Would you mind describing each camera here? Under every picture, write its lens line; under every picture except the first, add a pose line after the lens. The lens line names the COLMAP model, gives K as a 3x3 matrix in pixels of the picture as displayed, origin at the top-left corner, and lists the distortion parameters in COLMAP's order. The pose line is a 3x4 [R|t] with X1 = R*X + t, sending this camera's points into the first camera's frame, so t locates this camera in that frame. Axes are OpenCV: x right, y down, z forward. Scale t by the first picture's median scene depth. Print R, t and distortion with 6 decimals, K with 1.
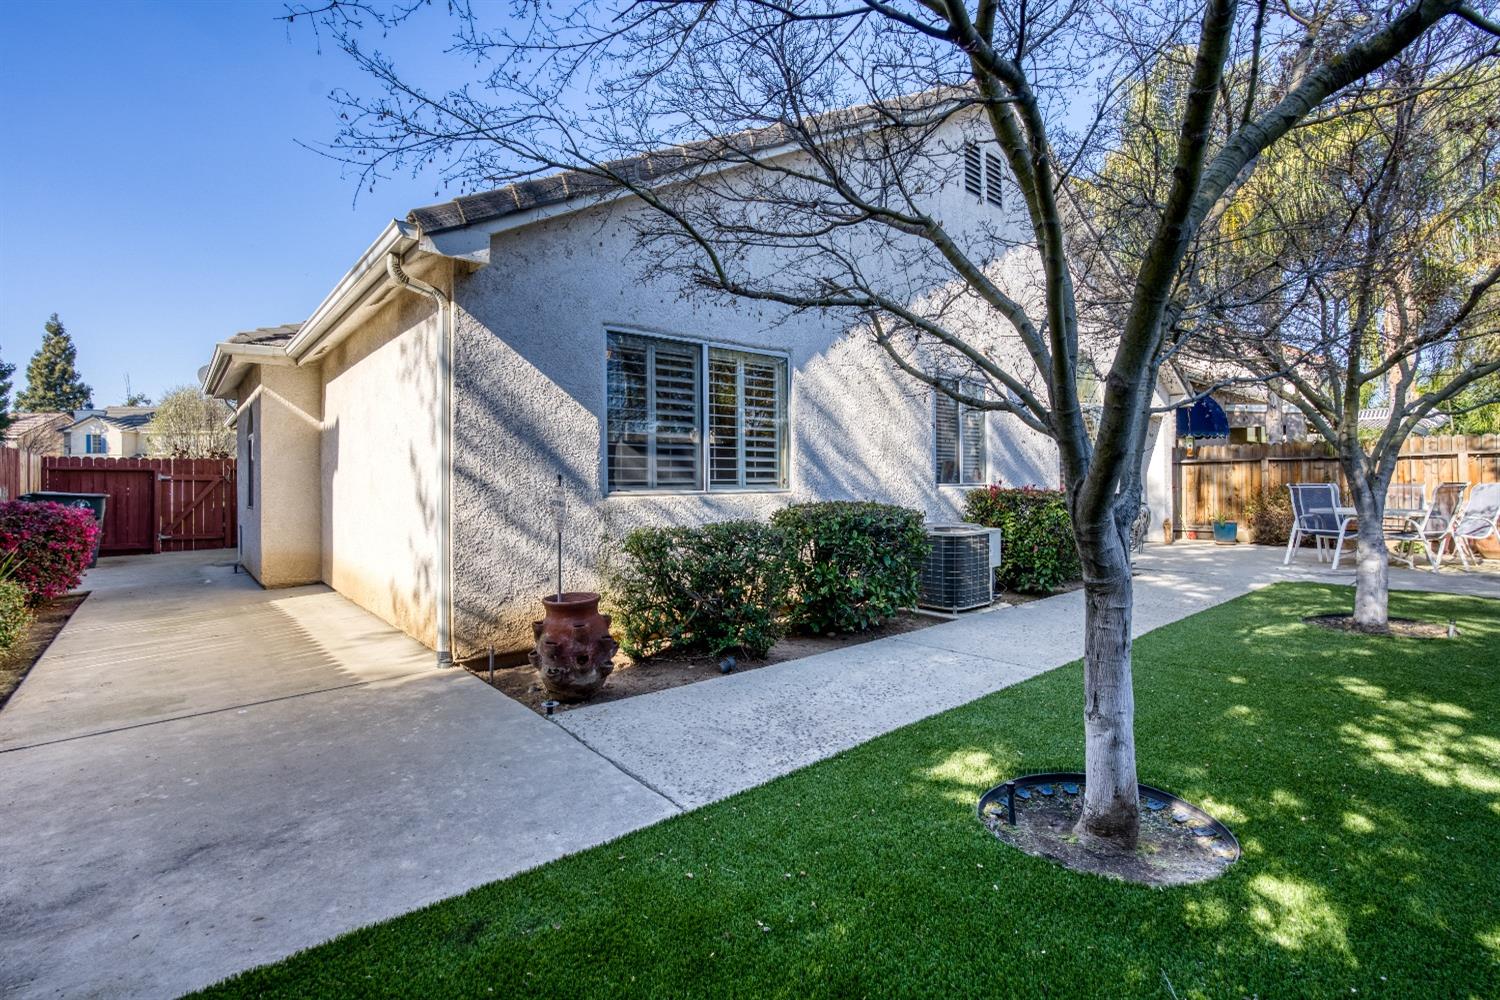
lens RADIAL K [[712.1, 0, 747.8], [0, 712.1, 484.1], [0, 0, 1]] dist [-0.047162, 0.026046]
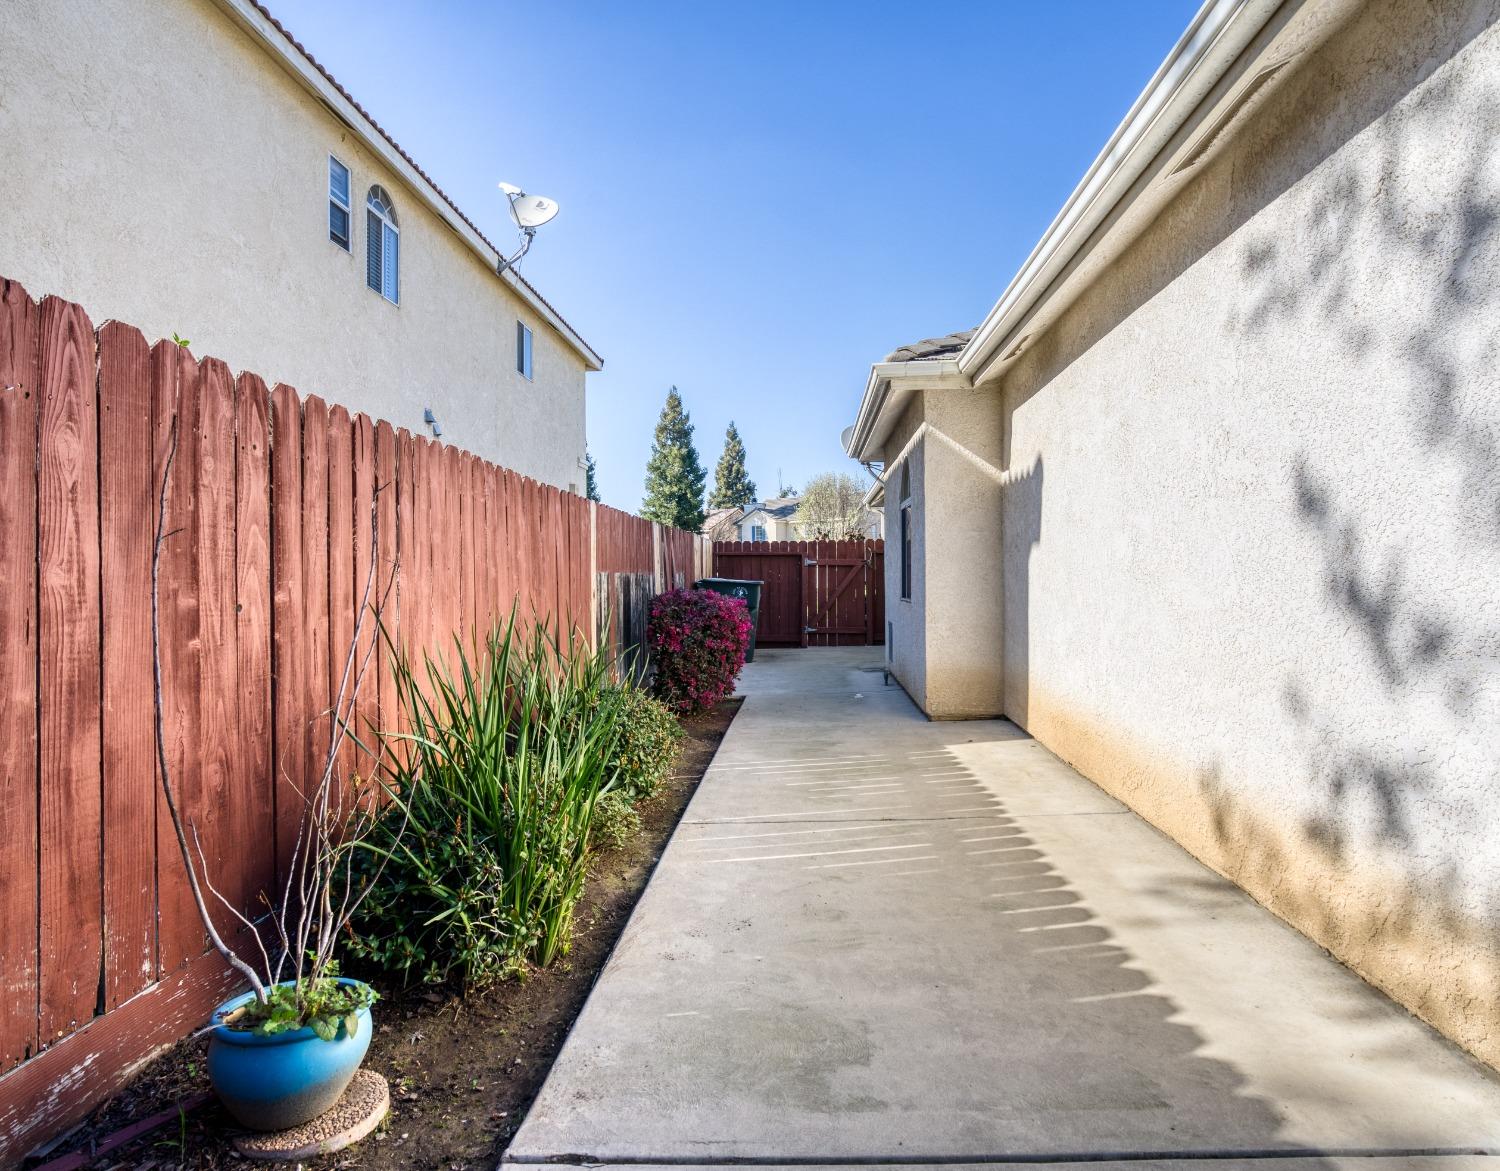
lens RADIAL K [[750.1, 0, 750.0], [0, 750.1, 585.5], [0, 0, 1]] dist [0.000095, -0.000024]
pose [[0.718573, 0.008827, -0.695396, -0.293542], [0.004523, 0.999839, 0.017366, 0.004176], [0.695437, -0.015624, 0.718417, 0.336039]]
